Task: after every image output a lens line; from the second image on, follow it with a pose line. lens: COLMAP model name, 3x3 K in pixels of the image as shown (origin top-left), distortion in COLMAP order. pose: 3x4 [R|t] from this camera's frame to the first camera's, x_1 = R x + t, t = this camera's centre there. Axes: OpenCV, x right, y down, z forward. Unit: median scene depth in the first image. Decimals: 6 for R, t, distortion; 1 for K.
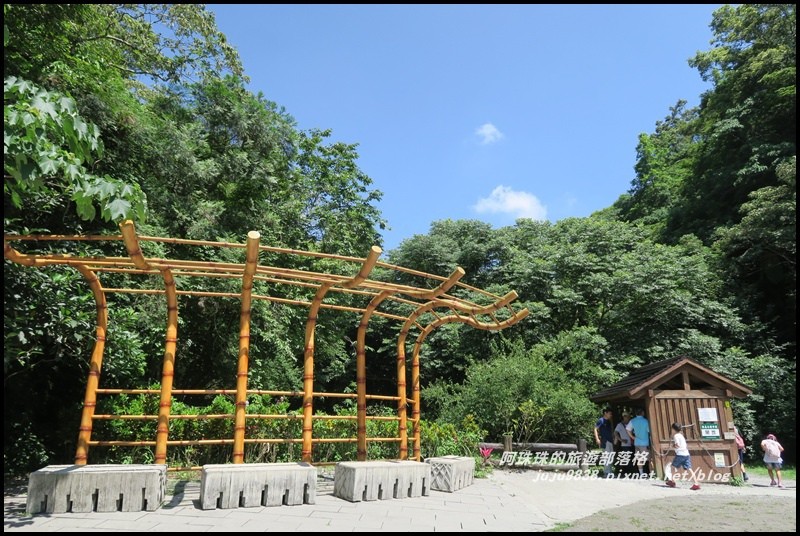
lens RADIAL K [[541.1, 0, 400.0], [0, 541.1, 268.0], [0, 0, 1]] dist [-0.026550, 0.010379]
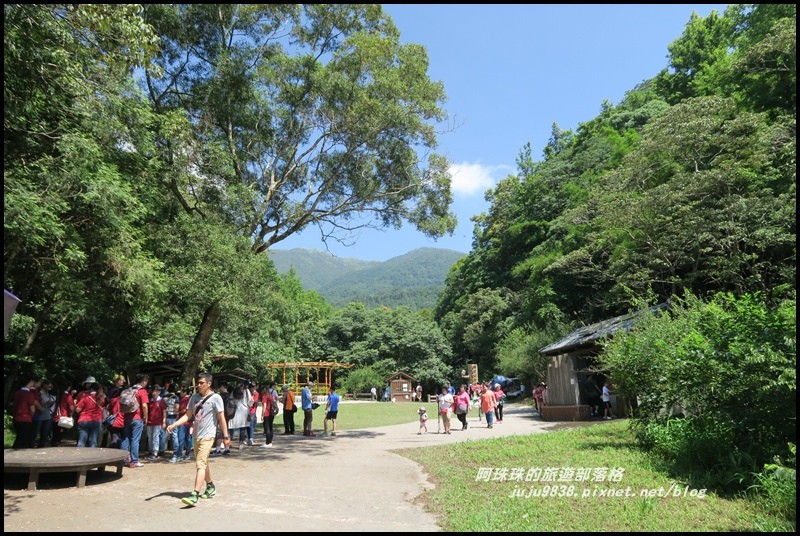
lens RADIAL K [[541.1, 0, 400.0], [0, 541.1, 268.0], [0, 0, 1]] dist [-0.026550, 0.010379]
pose [[0.994460, 0.000228, 0.105118, 0.076815], [-0.004933, 0.998997, 0.044500, -0.535736], [-0.105002, -0.044772, 0.993464, -2.027334]]
